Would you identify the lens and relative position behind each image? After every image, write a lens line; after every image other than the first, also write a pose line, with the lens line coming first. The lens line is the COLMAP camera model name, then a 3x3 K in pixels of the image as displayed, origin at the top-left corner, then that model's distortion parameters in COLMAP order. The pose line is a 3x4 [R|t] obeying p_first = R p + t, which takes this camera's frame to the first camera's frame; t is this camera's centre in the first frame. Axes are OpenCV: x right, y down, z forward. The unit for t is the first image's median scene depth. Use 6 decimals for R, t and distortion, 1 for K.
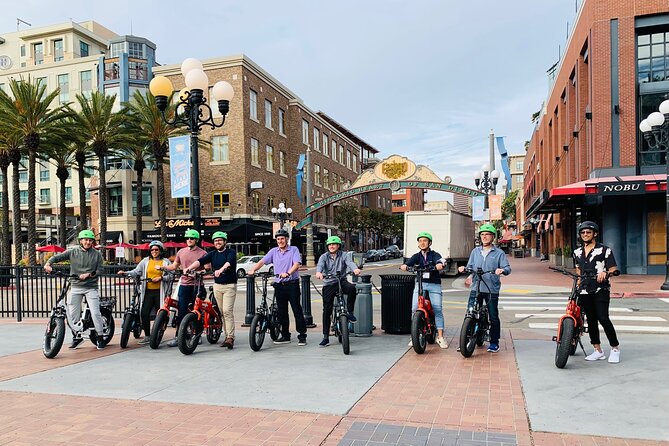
lens RADIAL K [[828.3, 0, 334.5], [0, 828.3, 223.0], [0, 0, 1]] dist [-0.003121, -0.031292]
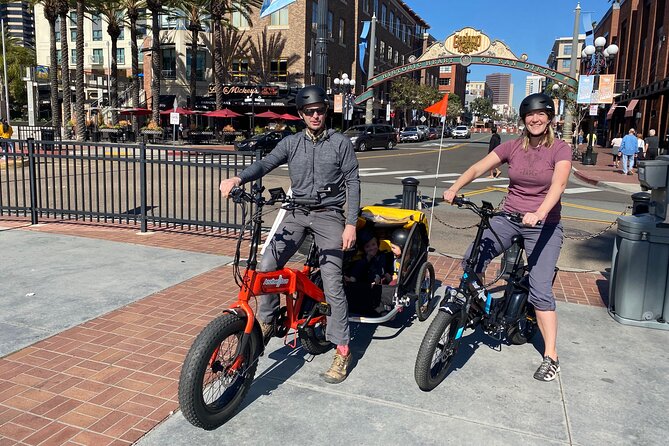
lens RADIAL K [[775.8, 0, 334.5], [0, 775.8, 223.0], [0, 0, 1]] dist [0.002866, 0.006924]
pose [[0.997679, 0.056112, -0.038569, -0.028753], [-0.049266, 0.985896, 0.159941, 0.002357], [0.047000, -0.157669, 0.986373, 0.095834]]
